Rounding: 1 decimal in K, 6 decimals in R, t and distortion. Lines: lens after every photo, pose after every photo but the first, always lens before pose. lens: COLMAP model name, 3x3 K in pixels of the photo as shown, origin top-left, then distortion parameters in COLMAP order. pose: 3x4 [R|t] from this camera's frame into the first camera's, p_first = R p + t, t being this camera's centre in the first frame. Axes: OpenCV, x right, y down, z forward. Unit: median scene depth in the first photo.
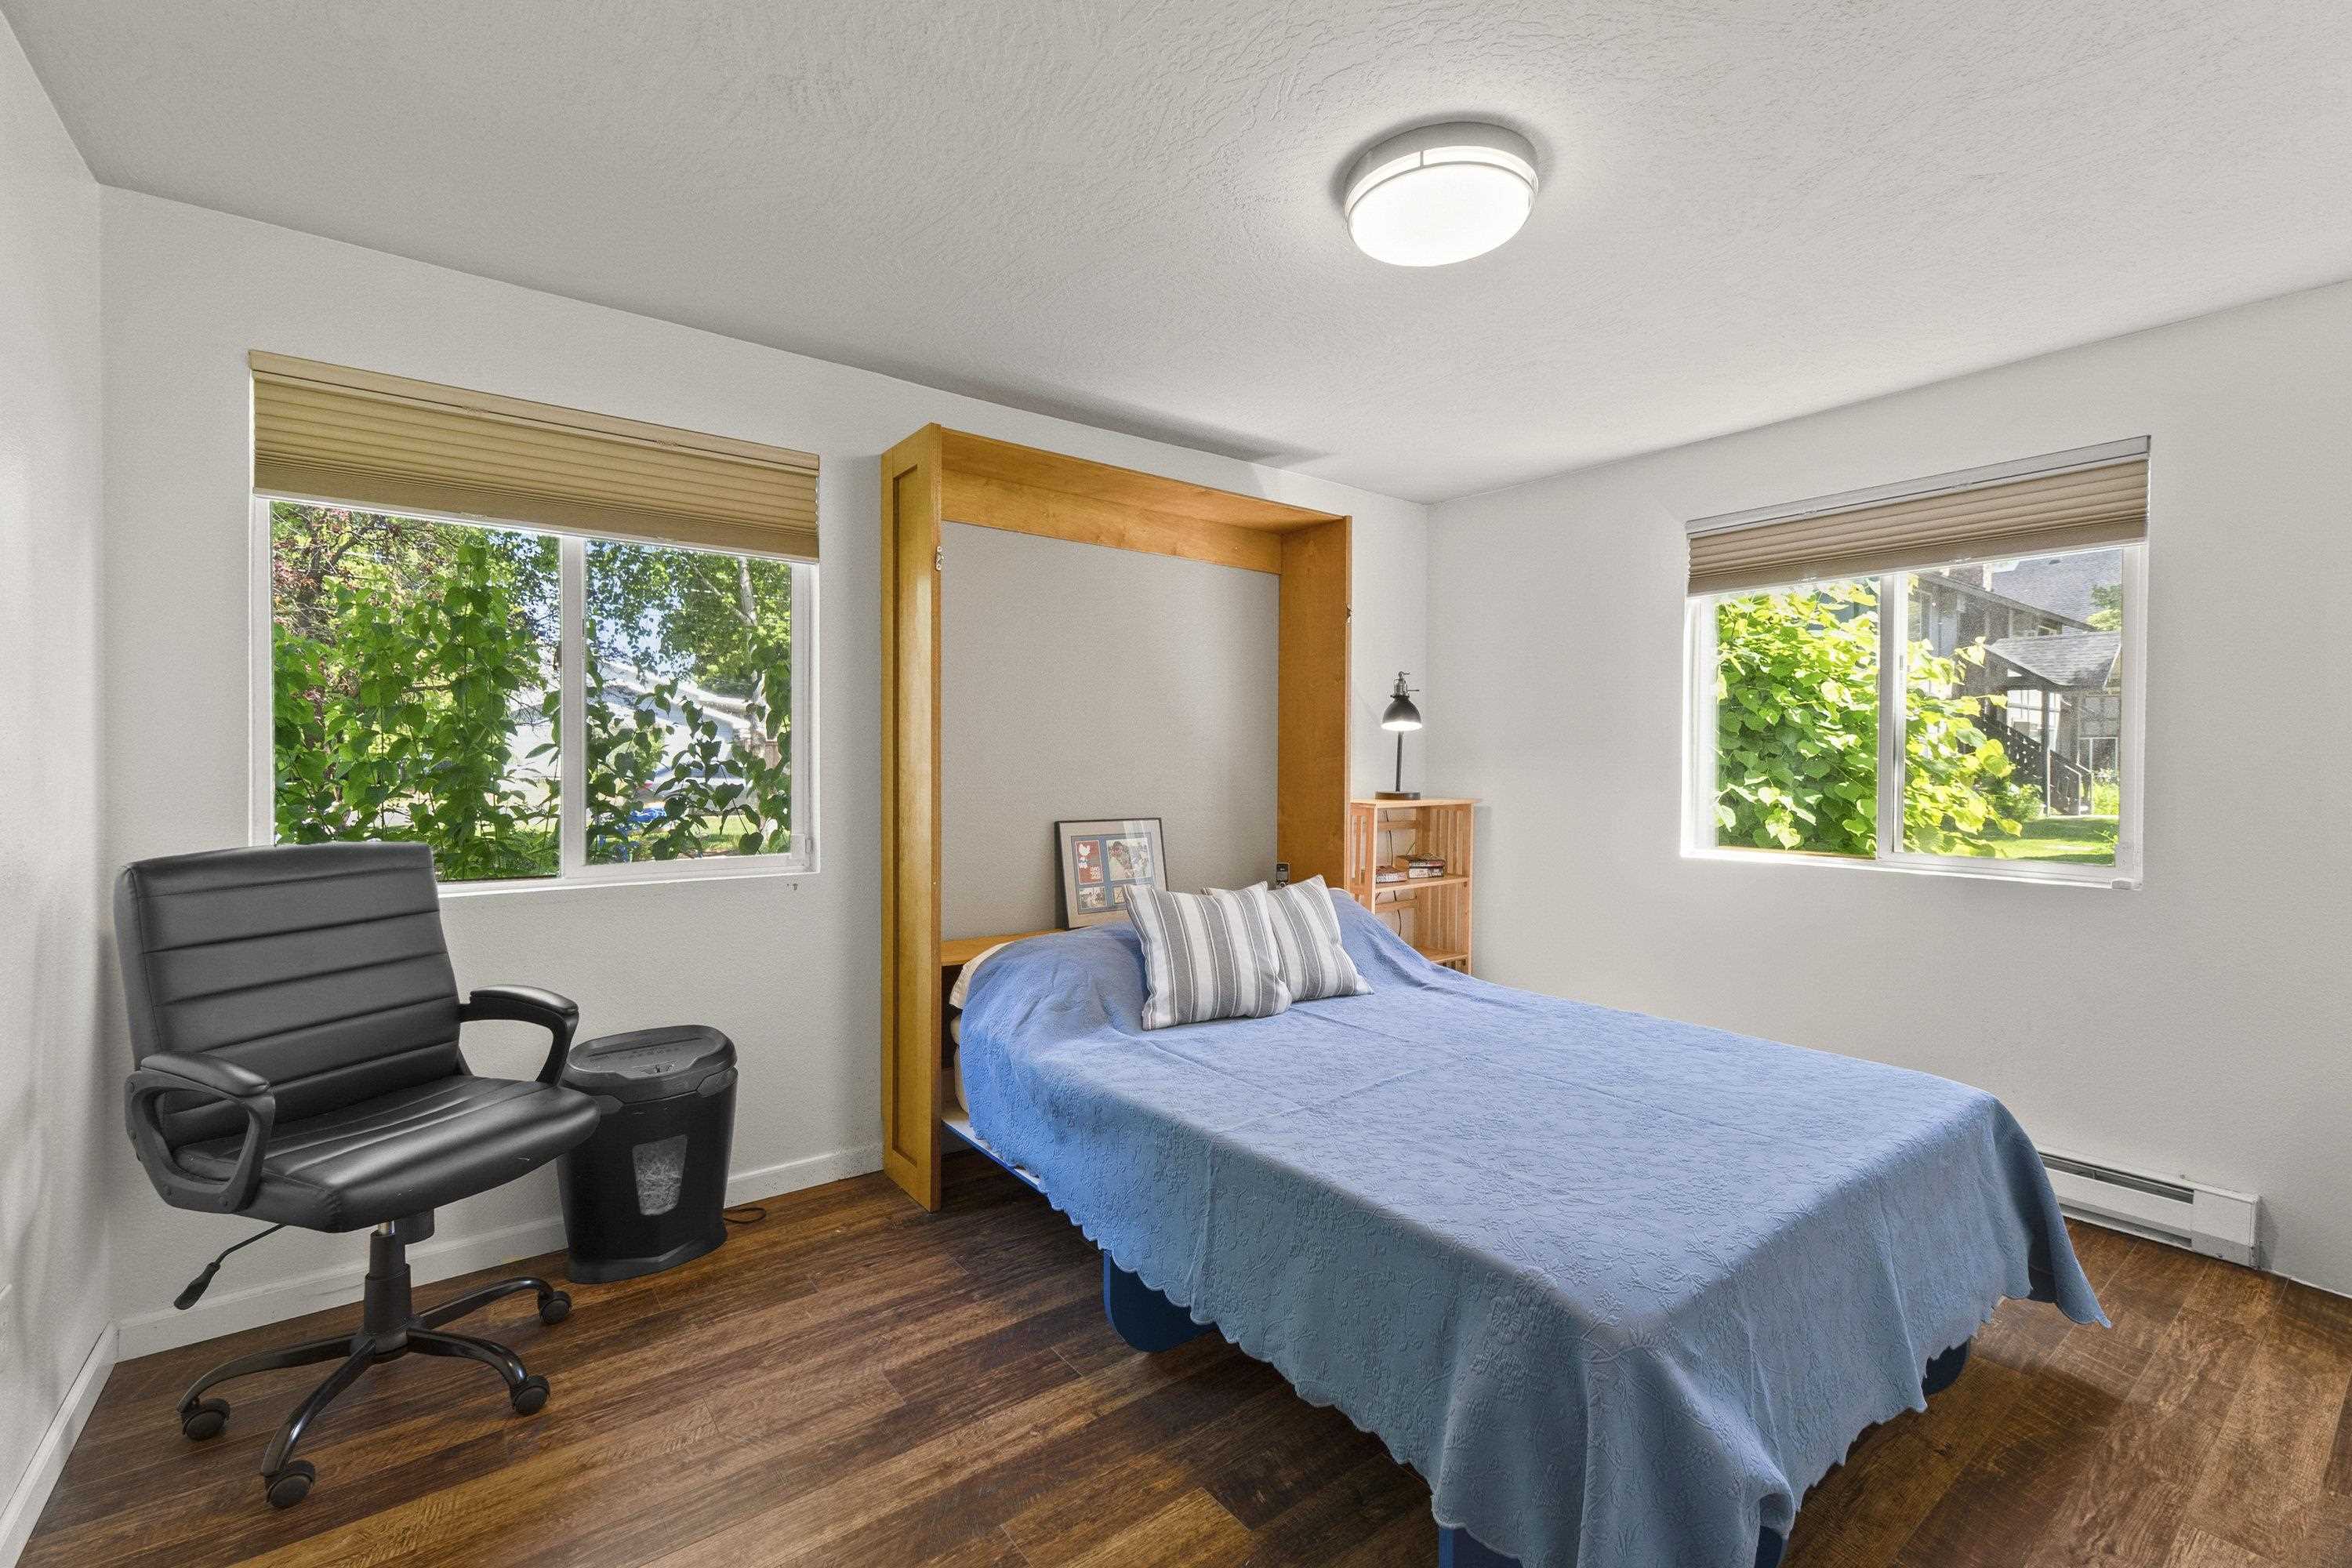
lens RADIAL K [[988.3, 0, 1173.9], [0, 988.3, 779.3], [0, 0, 1]] dist [0.003895, 0.002057]
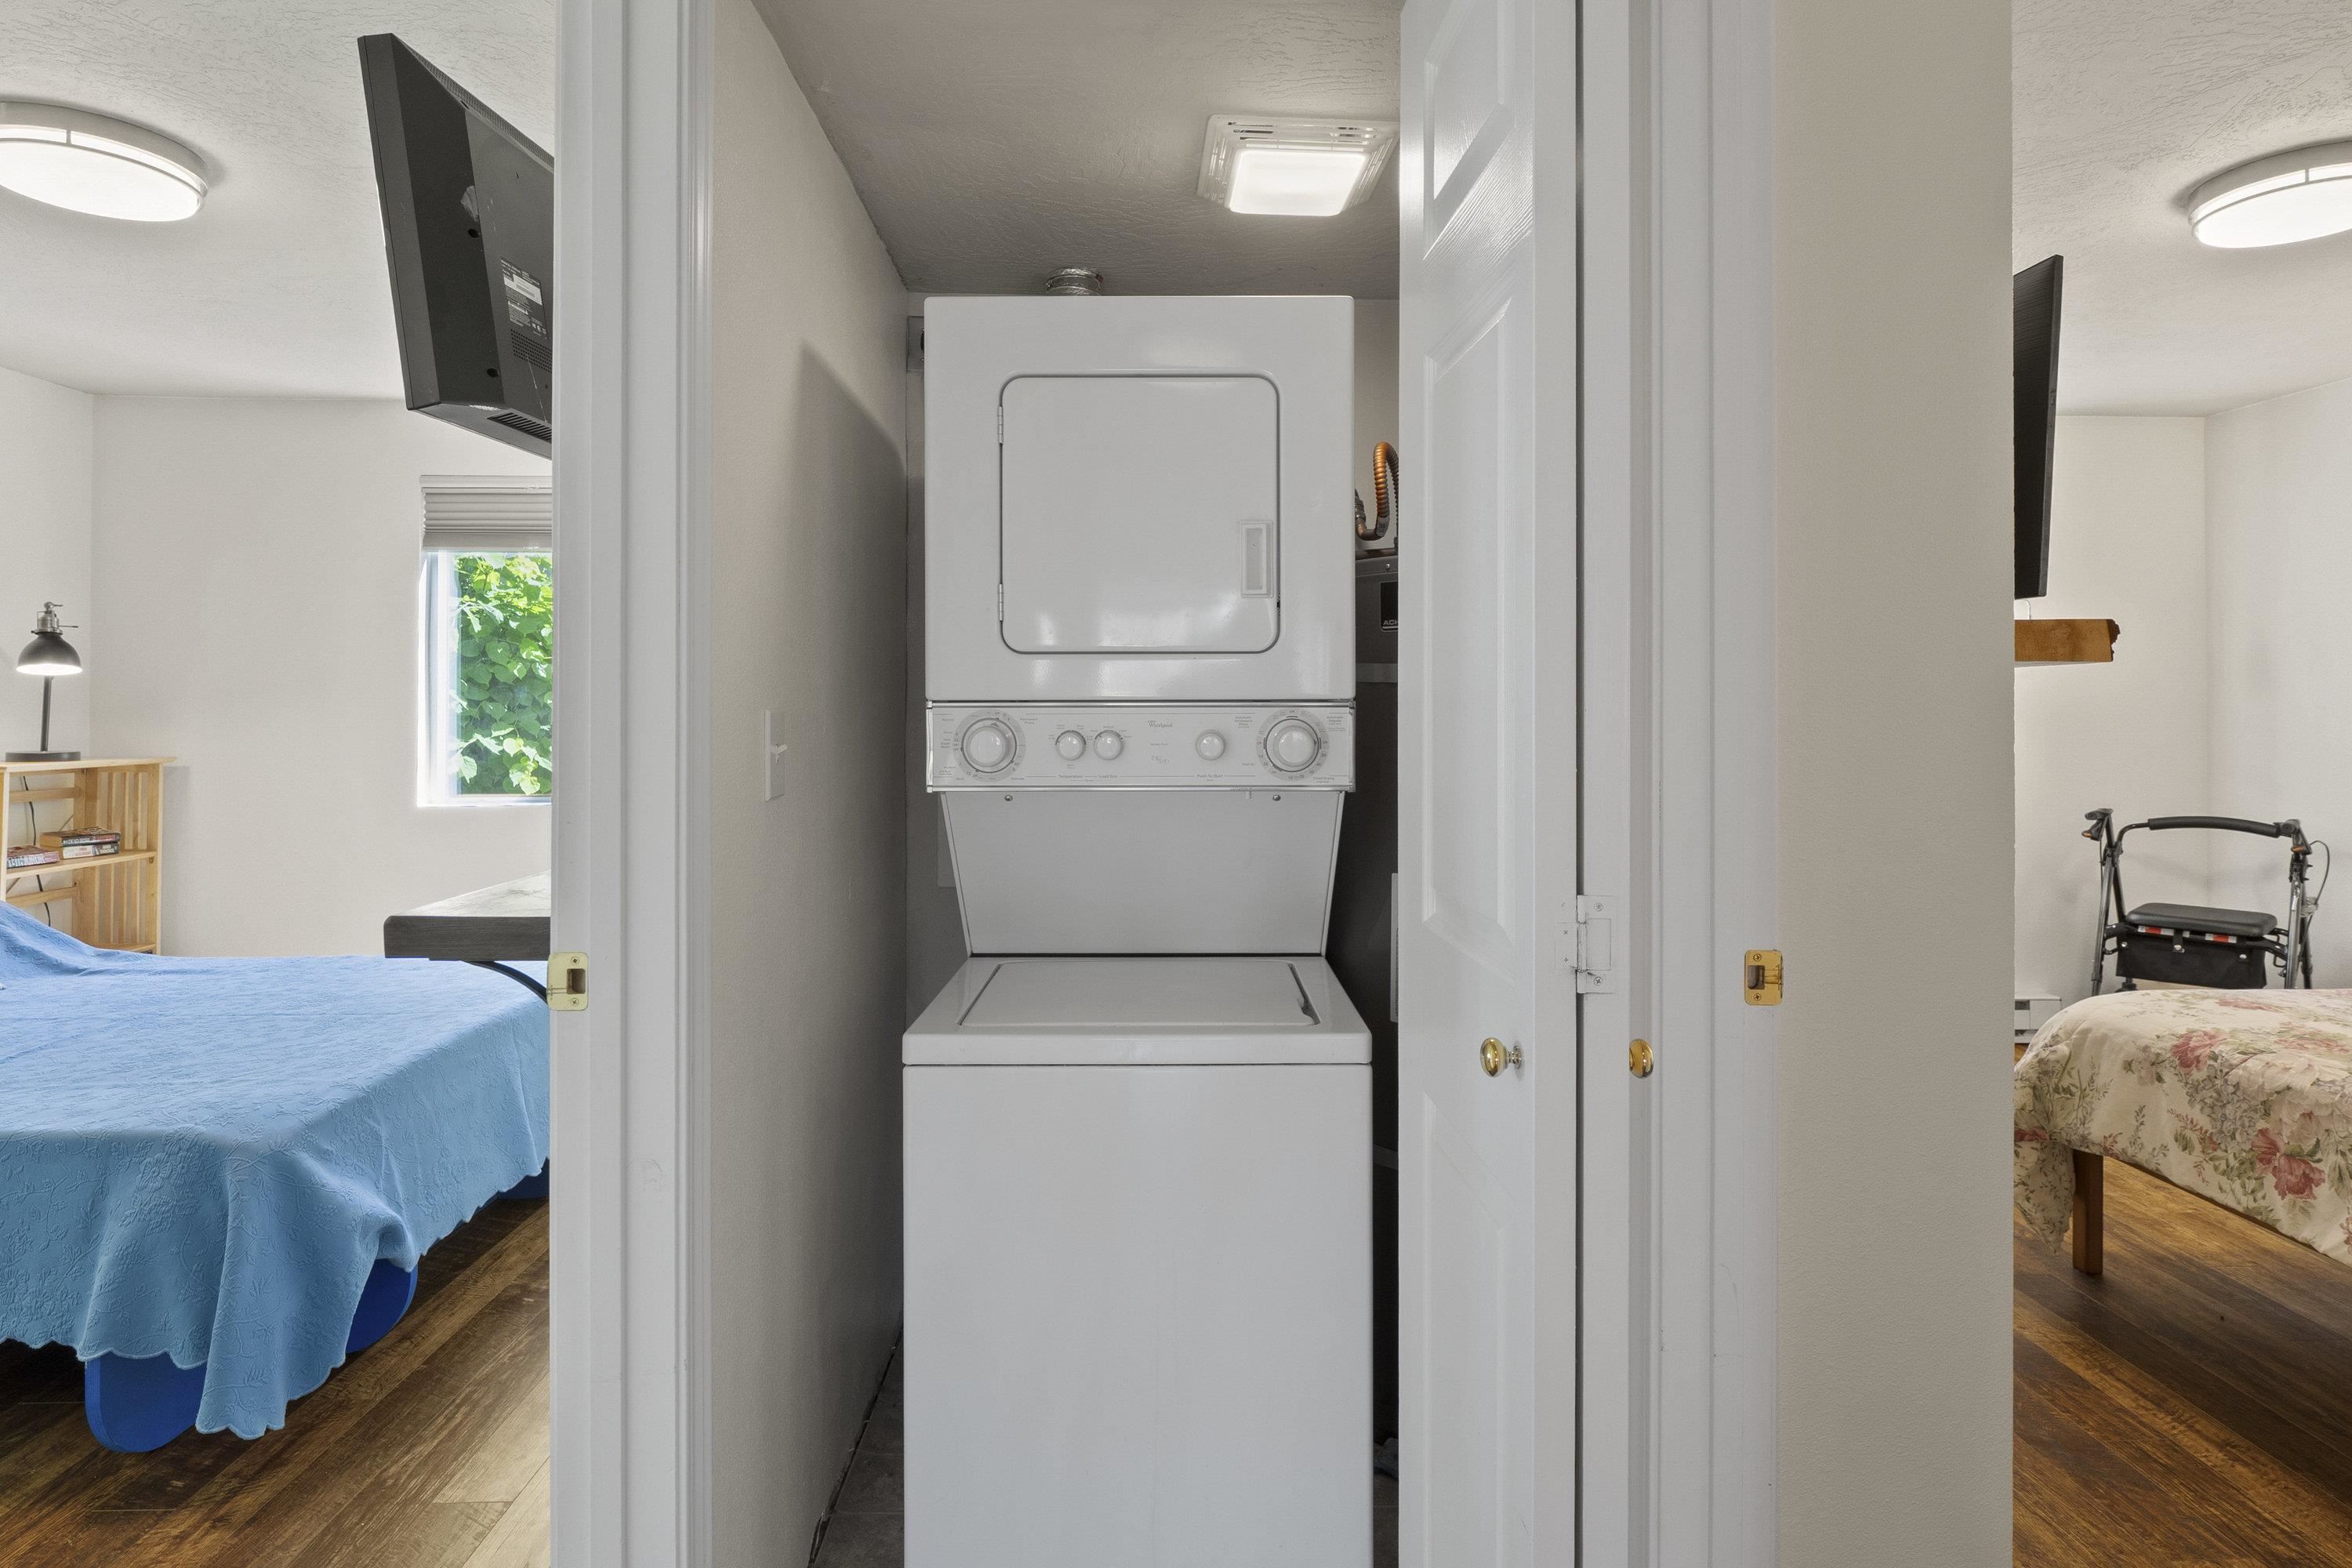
lens RADIAL K [[1210.8, 0, 1178.1], [0, 1210.8, 708.4], [0, 0, 1]] dist [-0.011652, 0.000064]
pose [[0.560338, 0.003787, 0.828255, -0.064146], [0.016951, 0.999728, -0.016039, 0.009766], [-0.828090, 0.023027, 0.560121, -0.312215]]
